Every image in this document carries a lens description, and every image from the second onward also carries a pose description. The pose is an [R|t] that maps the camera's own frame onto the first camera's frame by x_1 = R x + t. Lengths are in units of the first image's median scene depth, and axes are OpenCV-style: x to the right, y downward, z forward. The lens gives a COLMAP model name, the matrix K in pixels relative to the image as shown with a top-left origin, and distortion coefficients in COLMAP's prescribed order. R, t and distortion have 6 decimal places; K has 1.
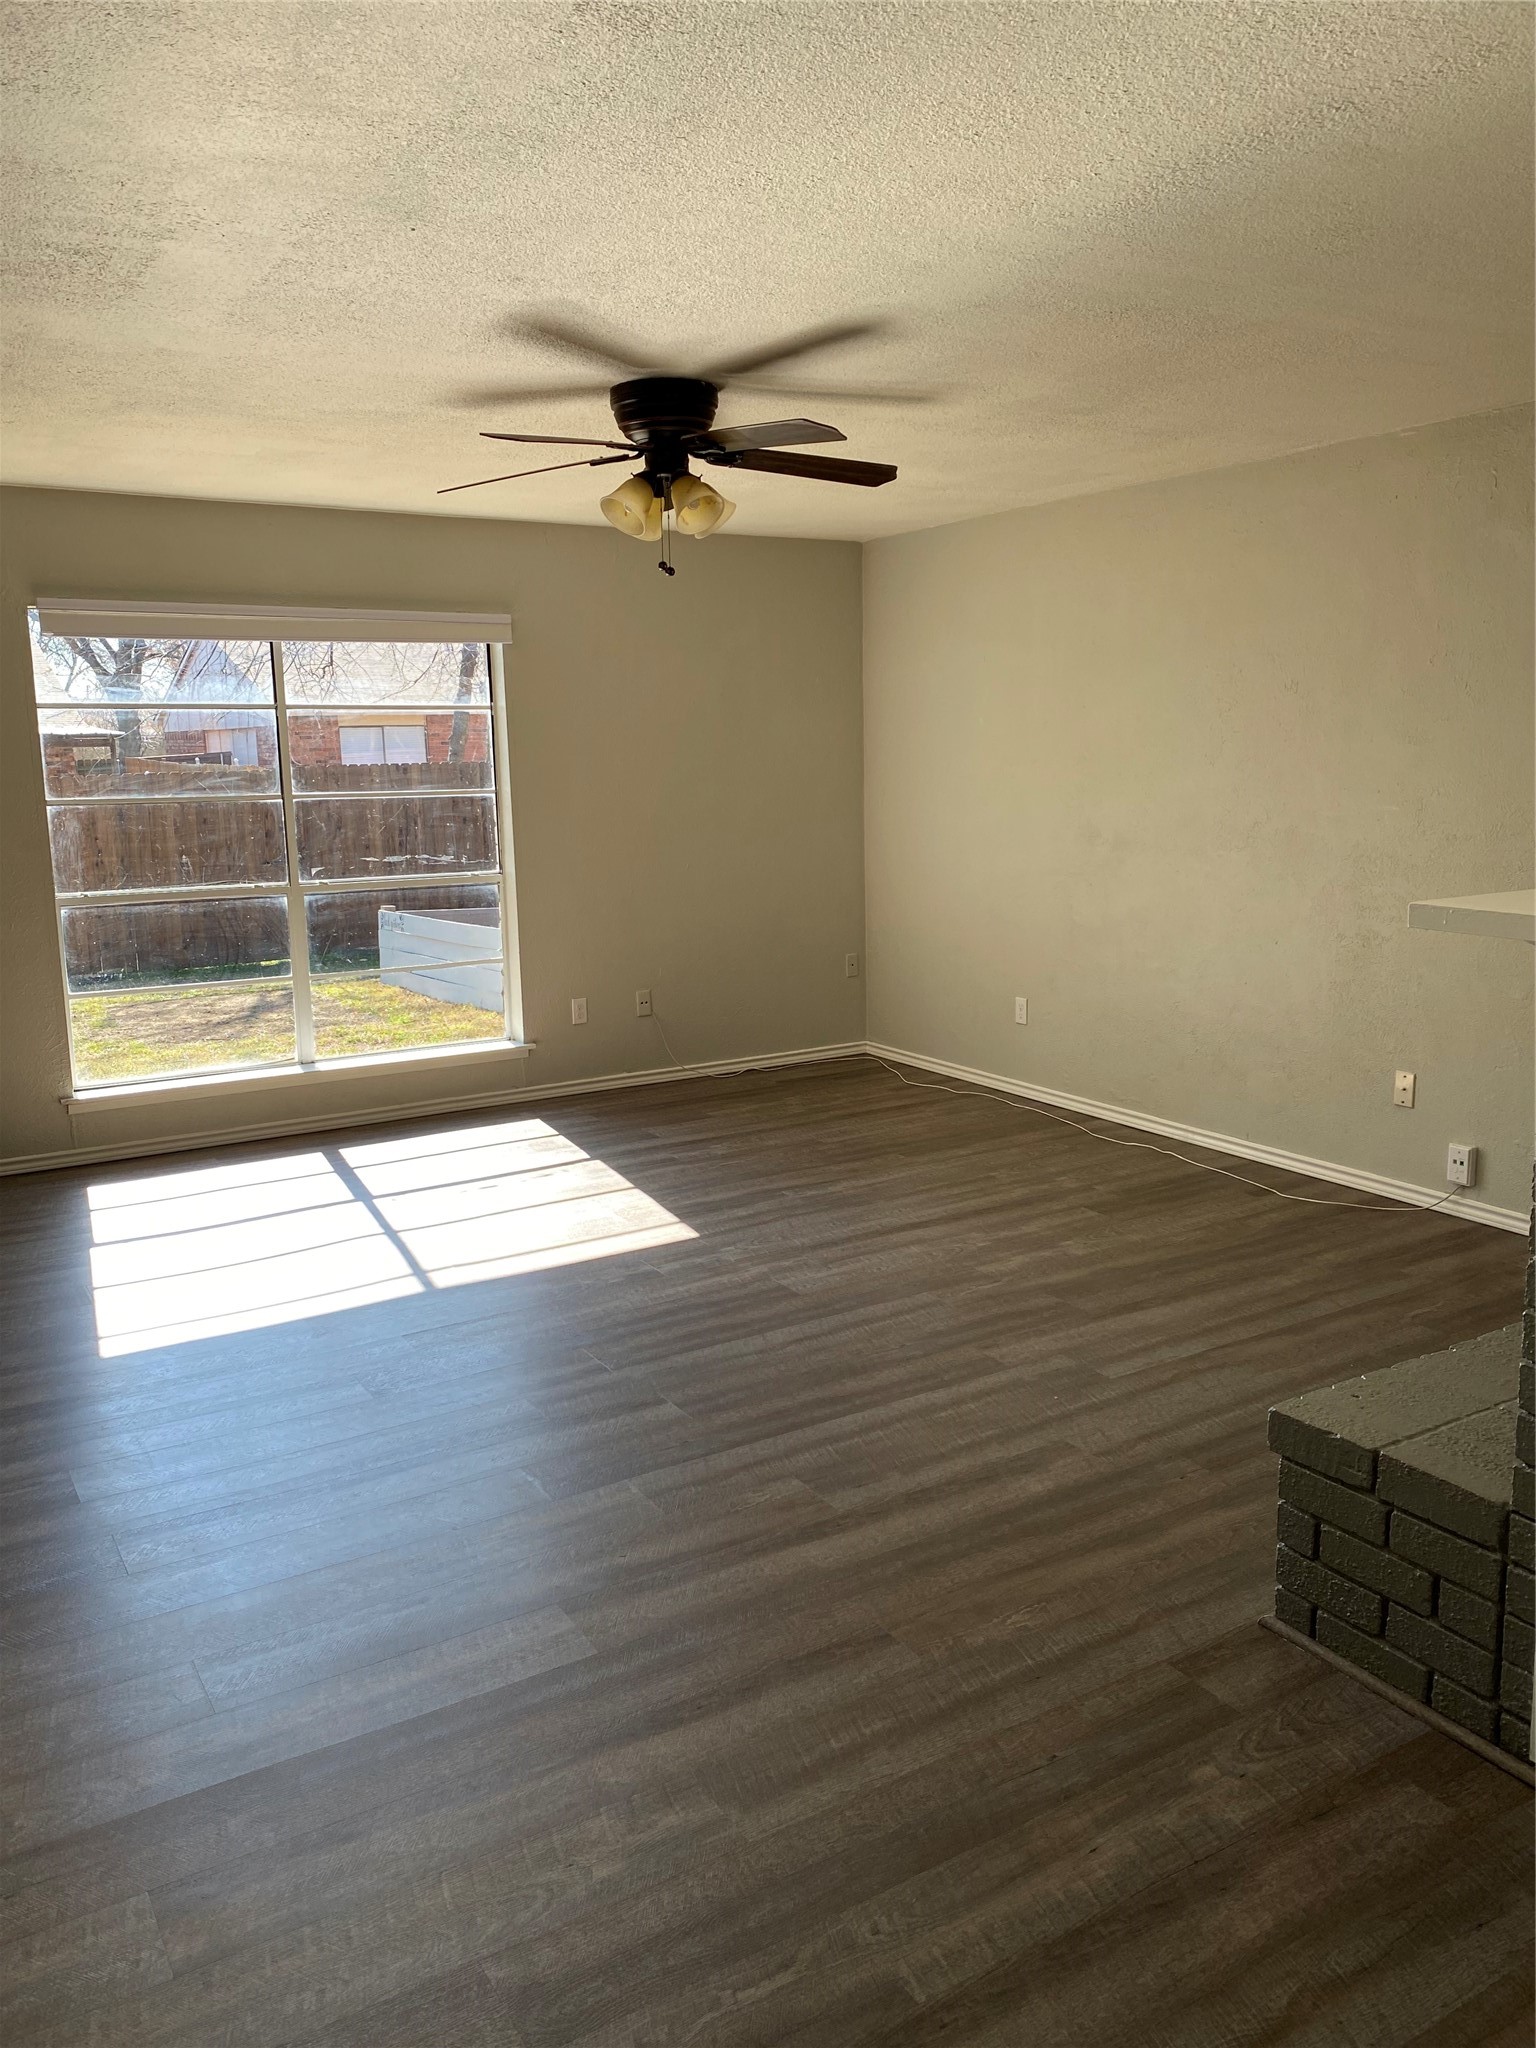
lens RADIAL K [[1564.1, 0, 770.0], [0, 1564.1, 1017.4], [0, 0, 1]] dist [0.047999, -0.004648]
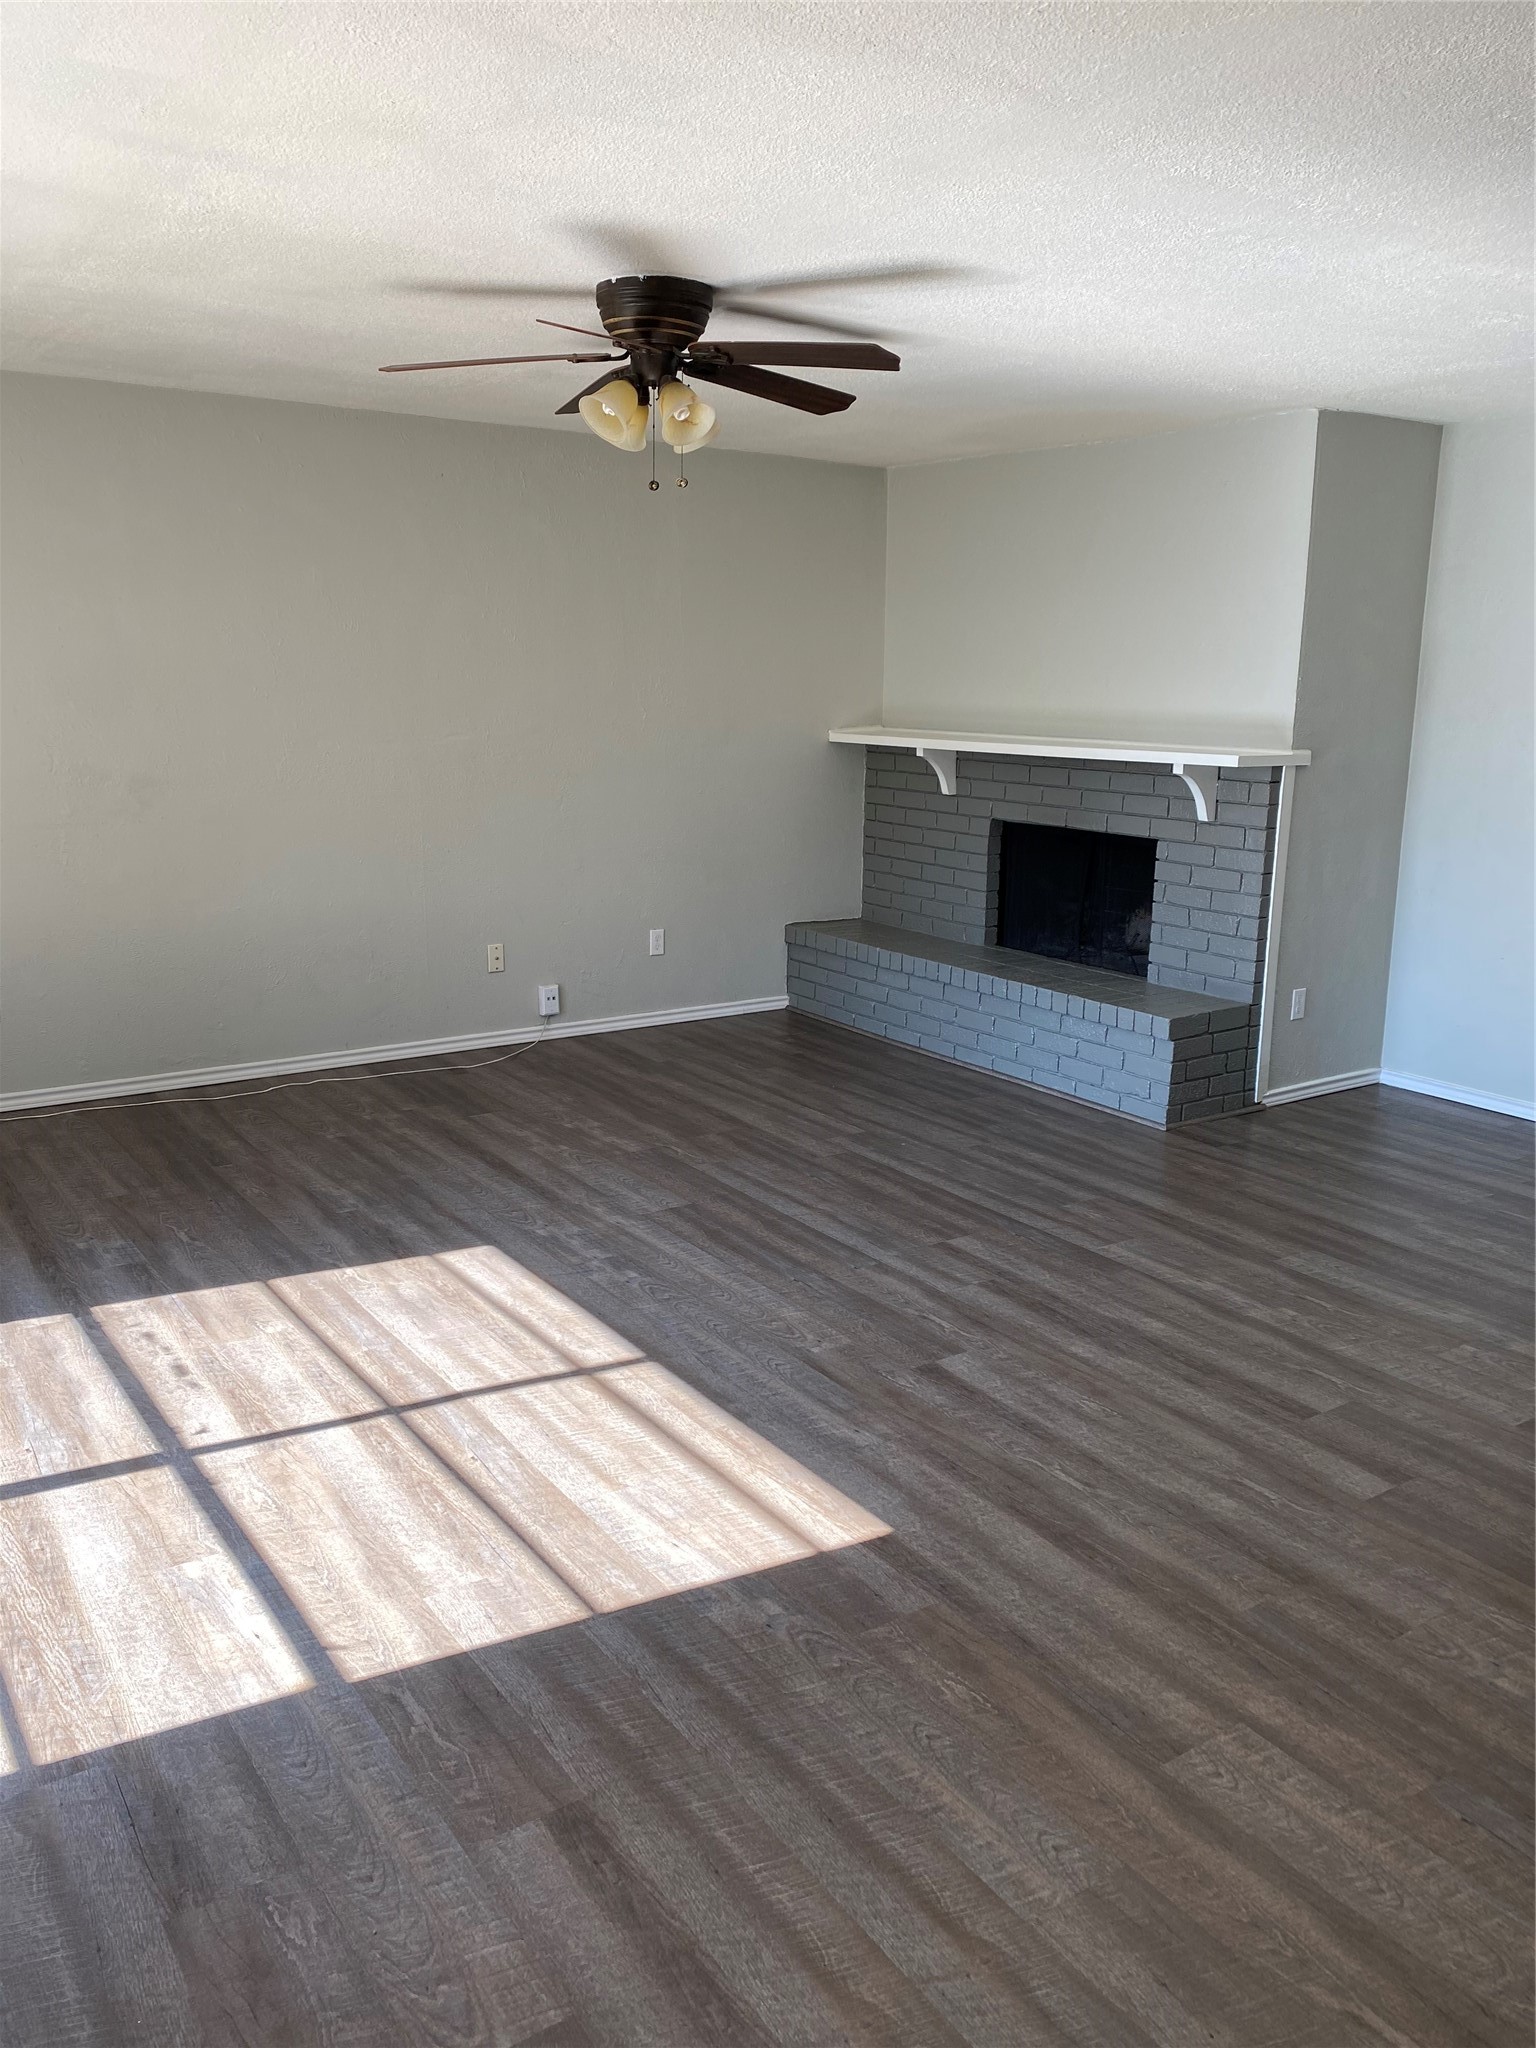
lens RADIAL K [[1564.1, 0, 768.7], [0, 1564.1, 1031.6], [0, 0, 1]] dist [0.047999, -0.004648]
pose [[-0.051992, -0.208143, 0.976715, -0.998862], [0.166546, 0.962534, 0.213987, -0.152421], [-0.984662, 0.173794, -0.015378, 0.958504]]
